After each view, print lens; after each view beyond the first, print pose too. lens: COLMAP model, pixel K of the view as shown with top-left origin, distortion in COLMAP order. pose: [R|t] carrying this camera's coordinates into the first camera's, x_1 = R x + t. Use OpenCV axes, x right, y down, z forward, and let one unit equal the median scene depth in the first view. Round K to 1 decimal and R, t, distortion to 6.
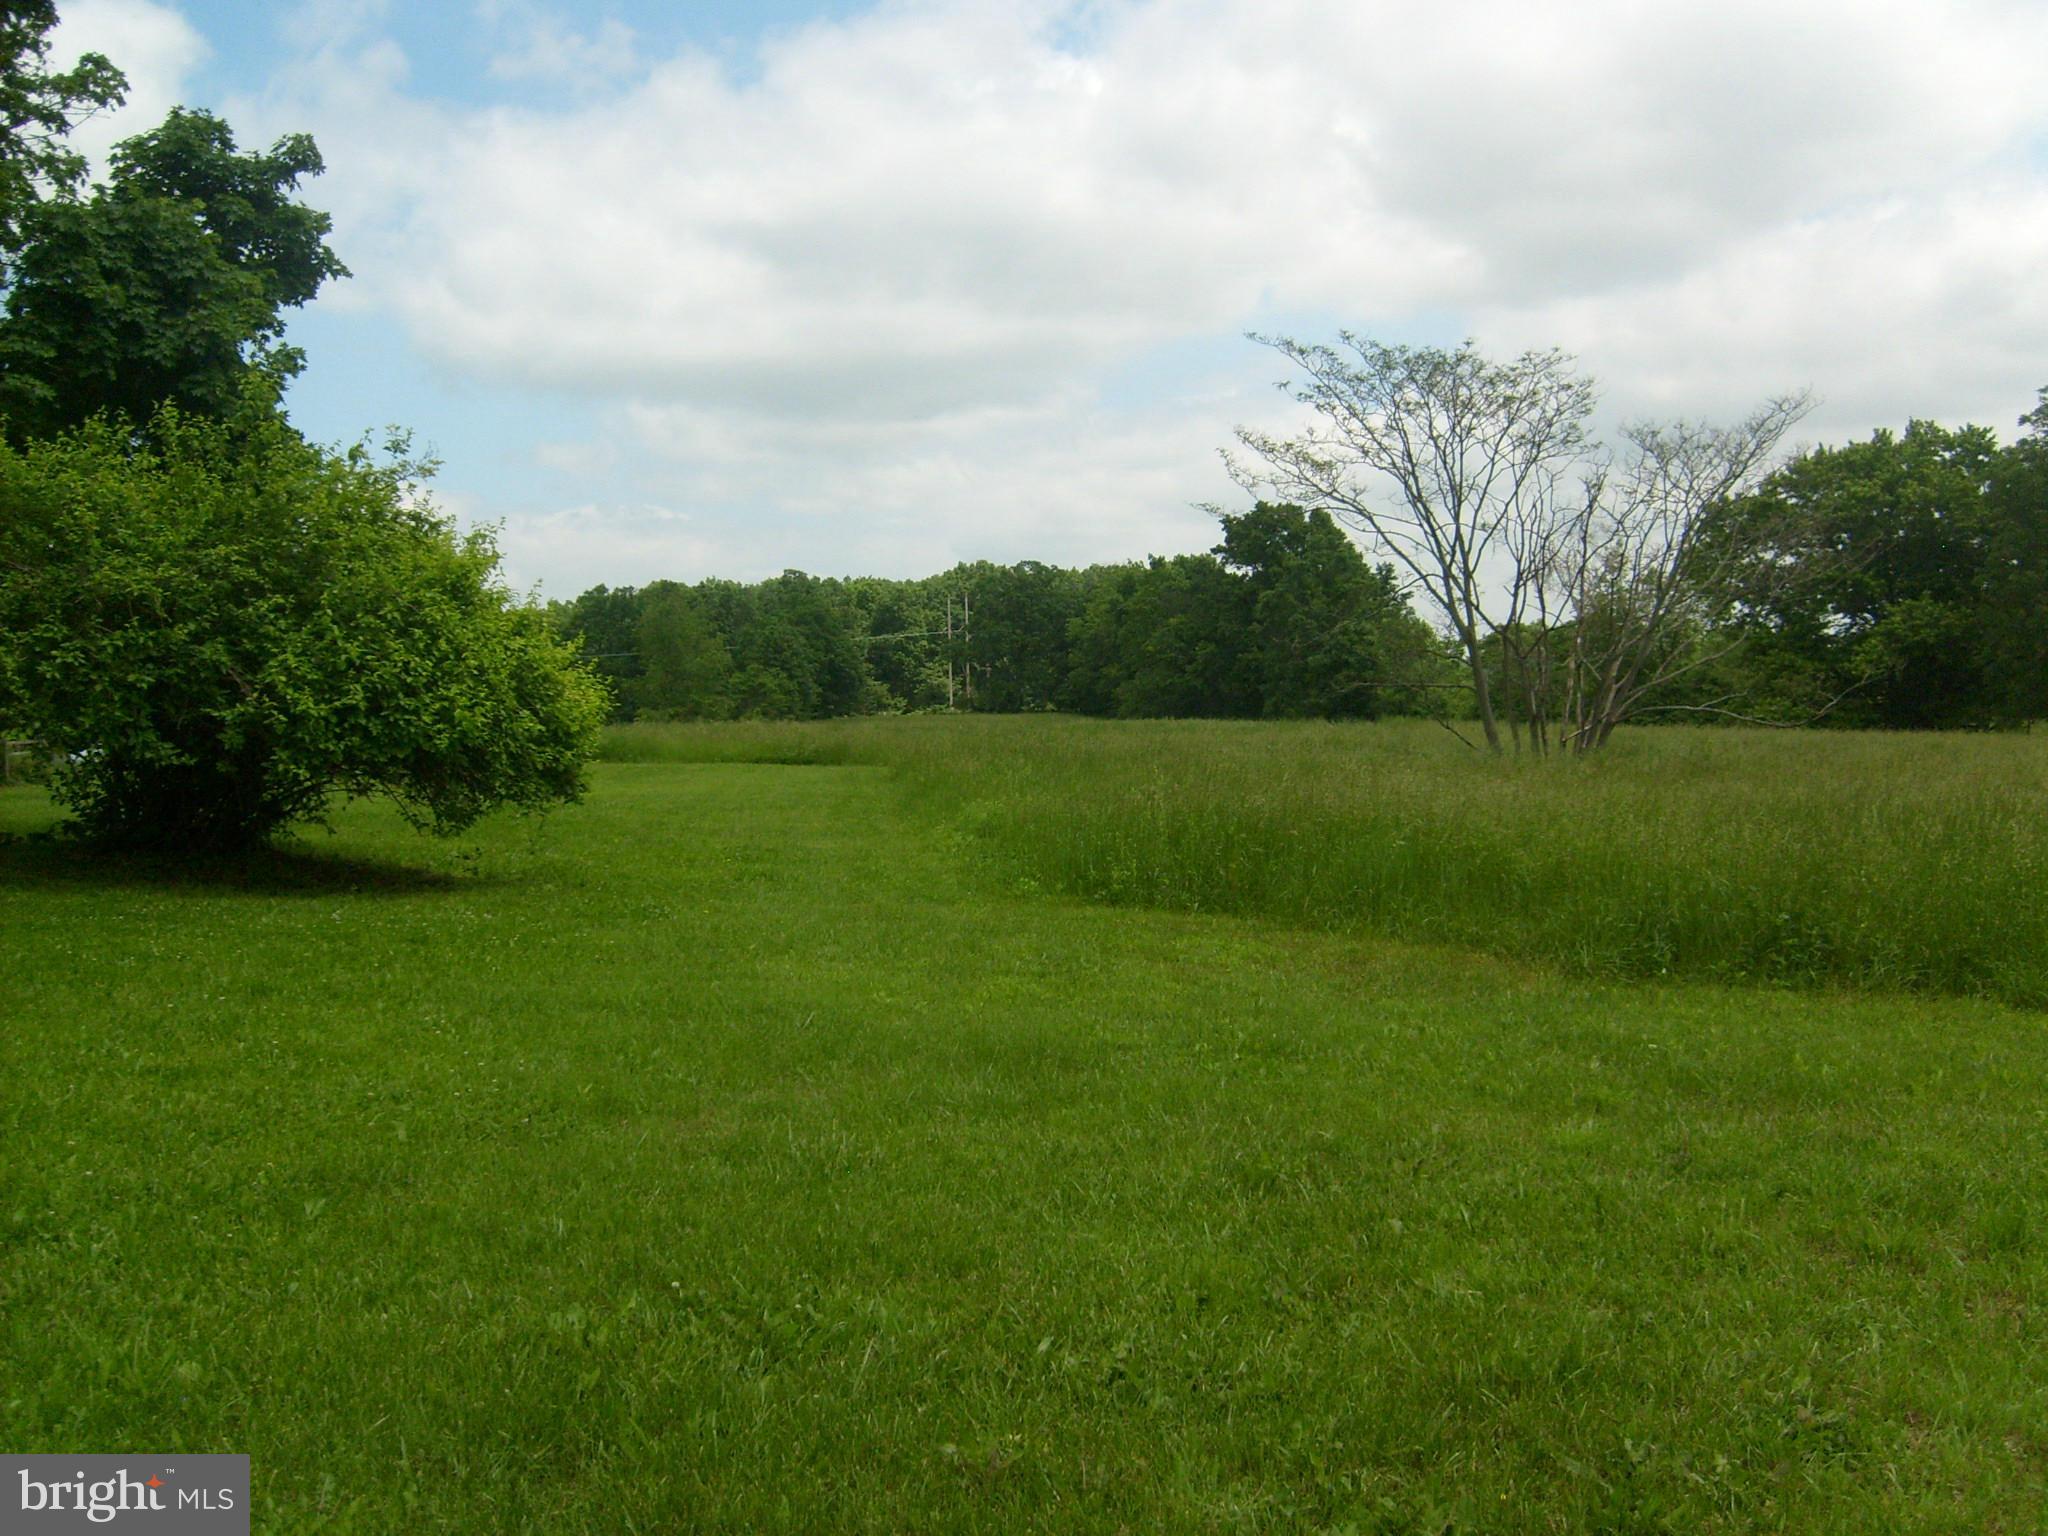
lens RADIAL K [[2135.3, 0, 1043.1], [0, 2135.3, 772.3], [0, 0, 1]] dist [-0.143931, 0.135803]
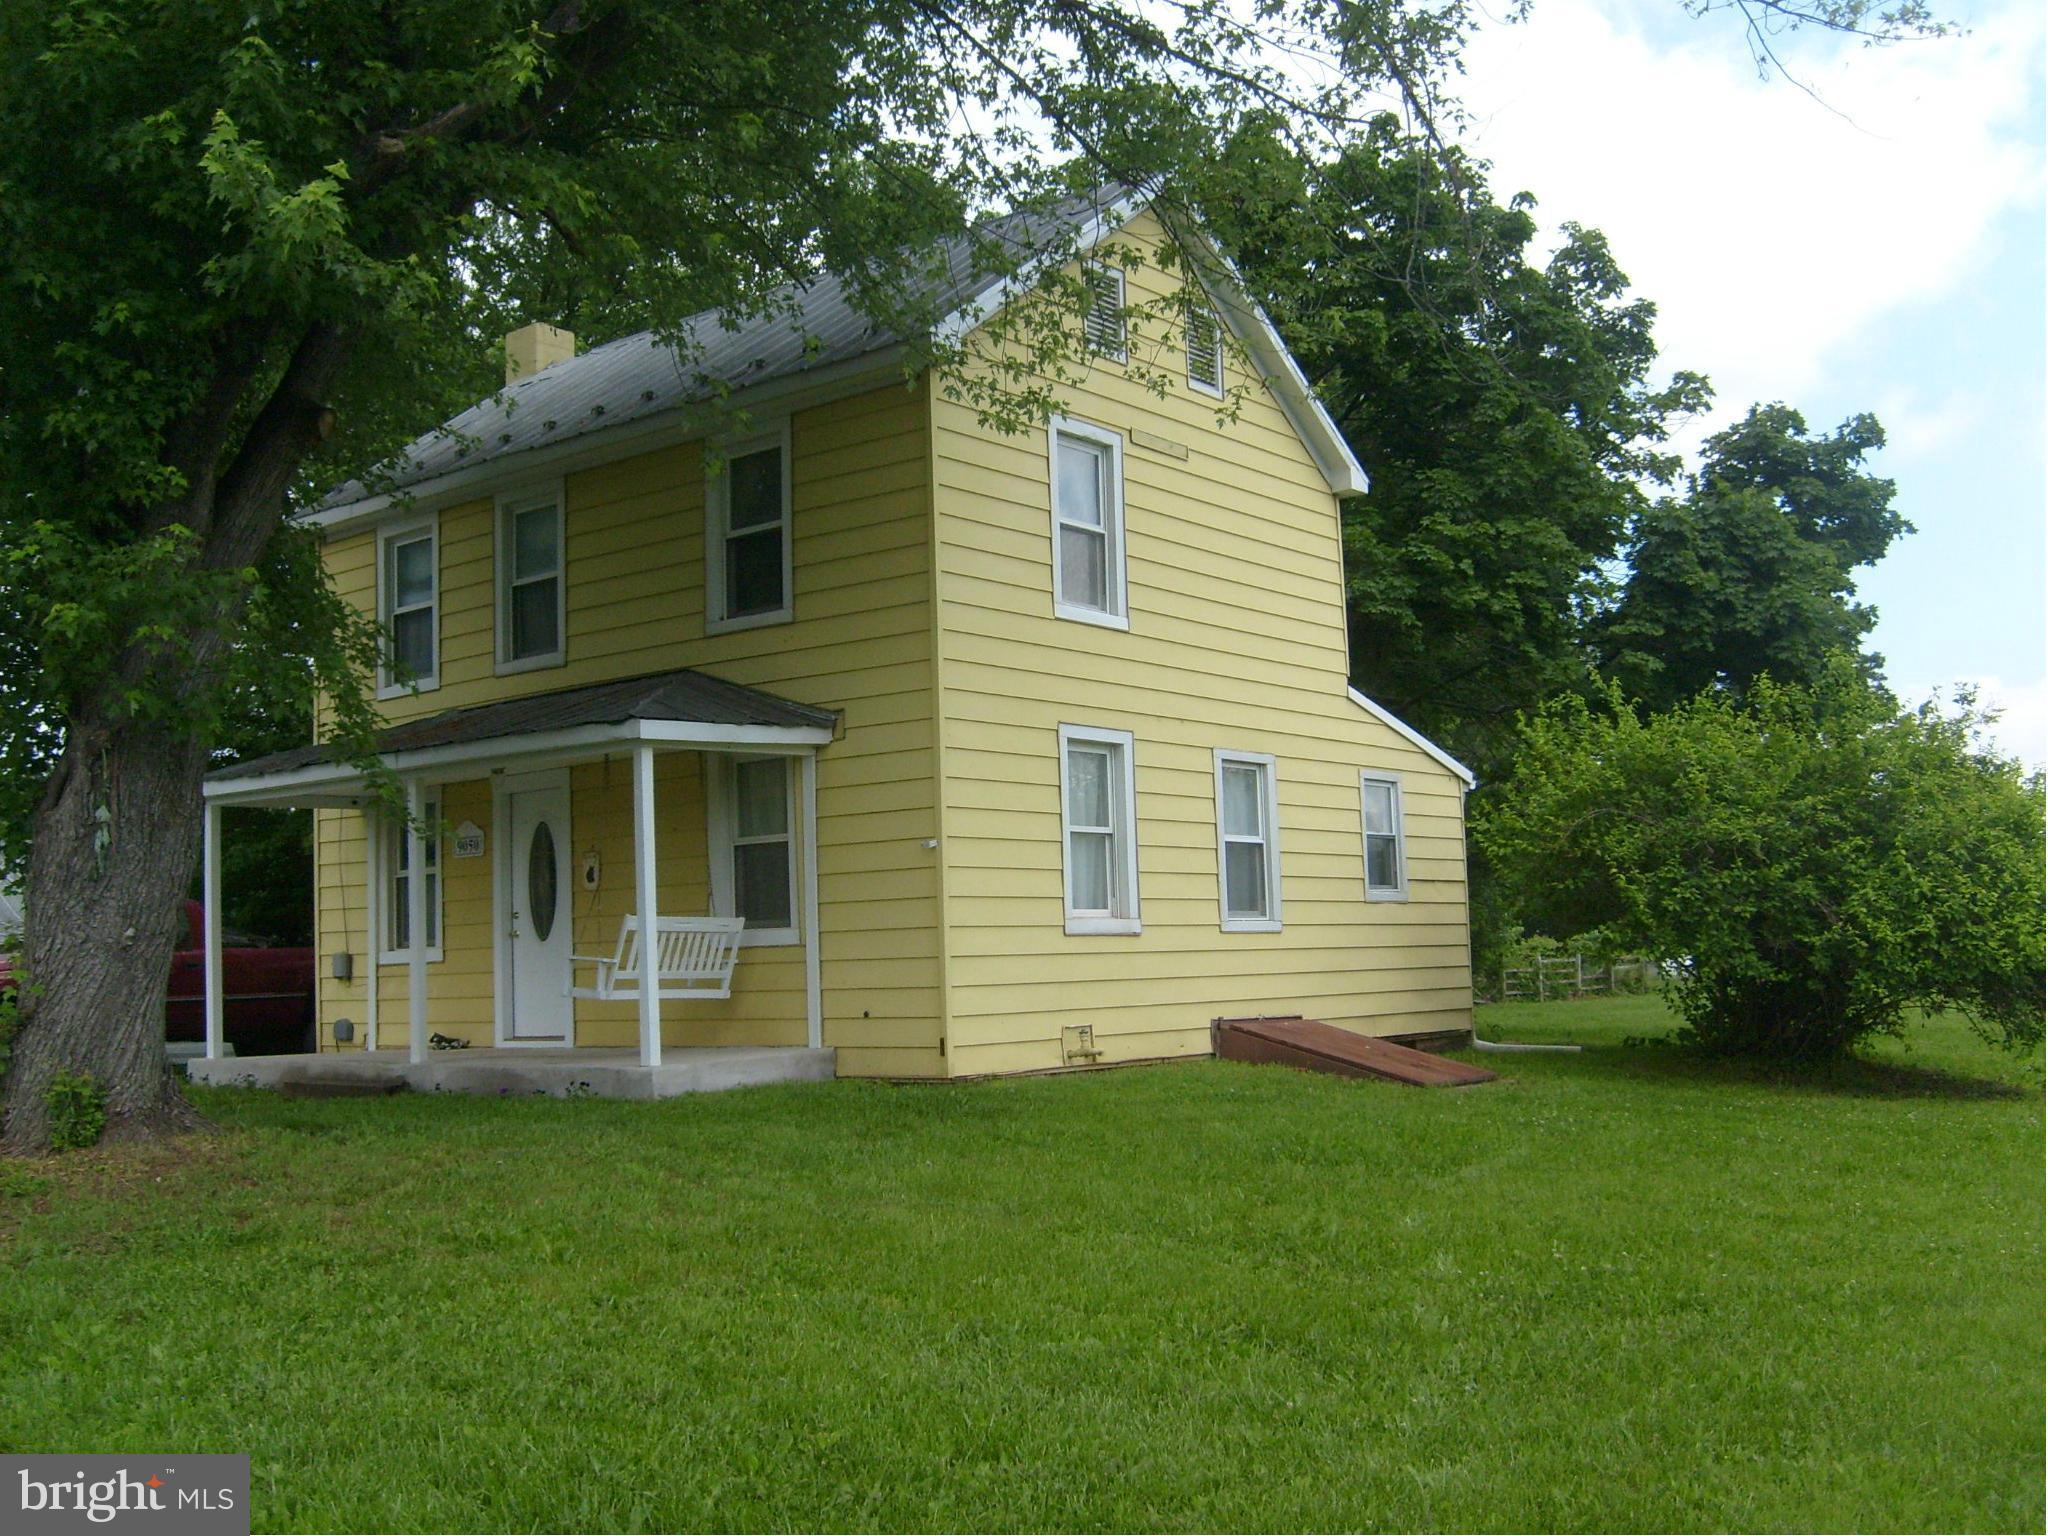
lens RADIAL K [[2135.3, 0, 1043.1], [0, 2135.3, 772.3], [0, 0, 1]] dist [-0.143931, 0.135803]
pose [[0.751983, -0.046564, -0.657535, 0.059687], [-0.021631, 0.995222, -0.095216, 0.000063], [0.658827, 0.085824, 0.747383, -0.165663]]
